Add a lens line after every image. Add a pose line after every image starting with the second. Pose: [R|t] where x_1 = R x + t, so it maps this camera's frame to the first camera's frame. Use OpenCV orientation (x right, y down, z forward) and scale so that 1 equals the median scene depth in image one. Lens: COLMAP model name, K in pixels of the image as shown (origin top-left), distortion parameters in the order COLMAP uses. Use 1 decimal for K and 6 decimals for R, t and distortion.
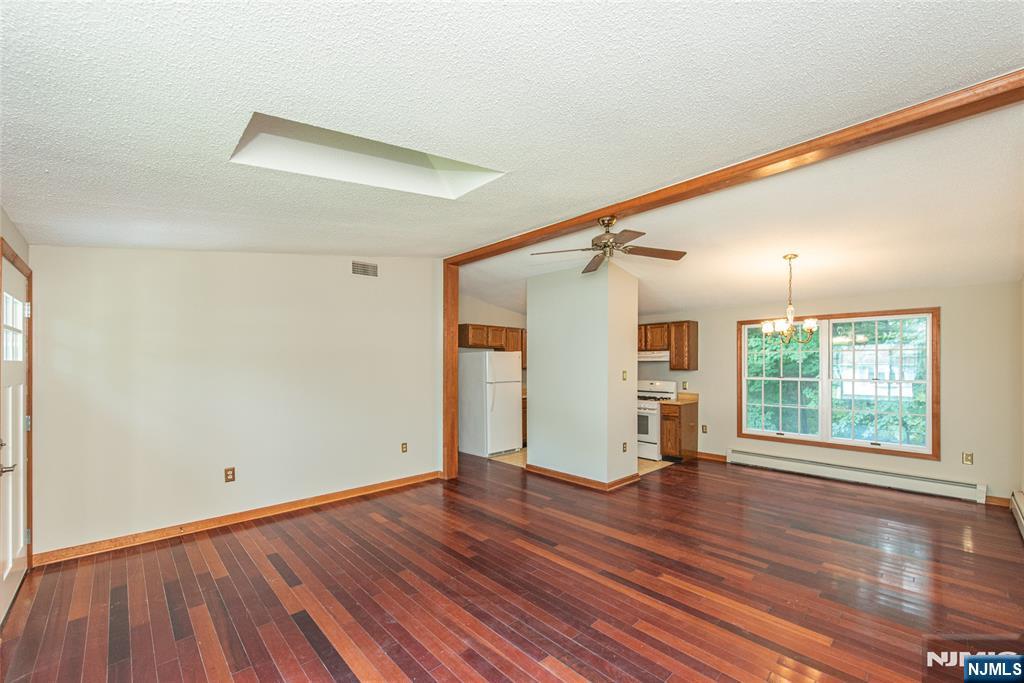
lens RADIAL K [[418.4, 0, 512.1], [0, 418.4, 365.3], [0, 0, 1]] dist [0.002618, -0.000430]
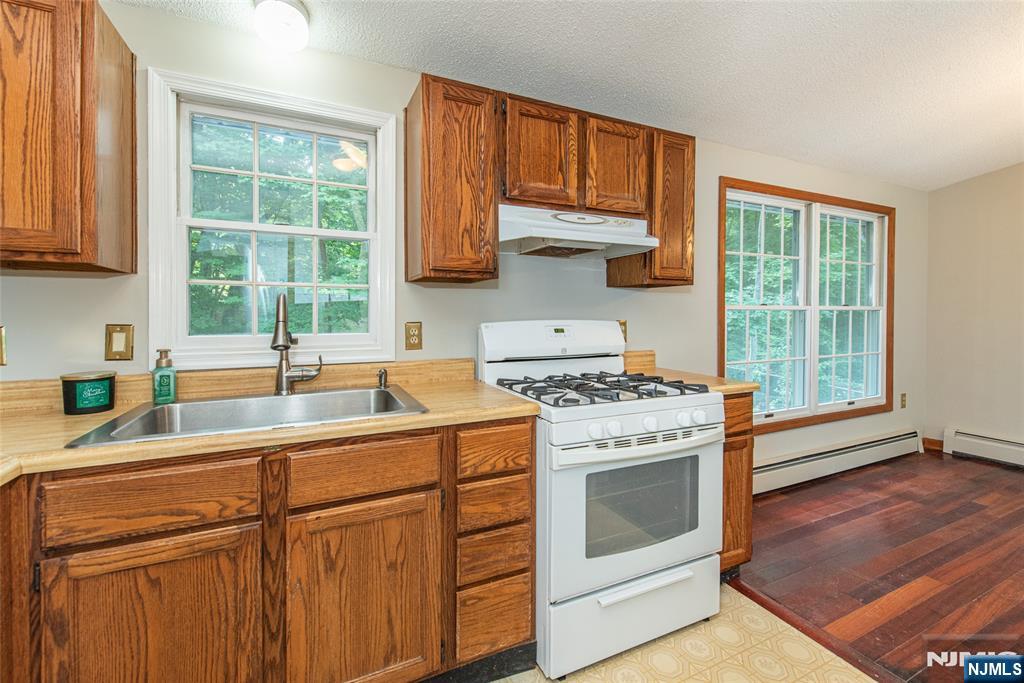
lens RADIAL K [[418.4, 0, 498.4], [0, 418.4, 314.7], [0, 0, 1]] dist [0.002618, -0.000430]
pose [[0.329825, -0.011167, 0.943976, 0.046699], [-0.000874, 0.999926, 0.012135, 0.031811], [-0.944042, -0.004827, 0.329791, 1.003376]]
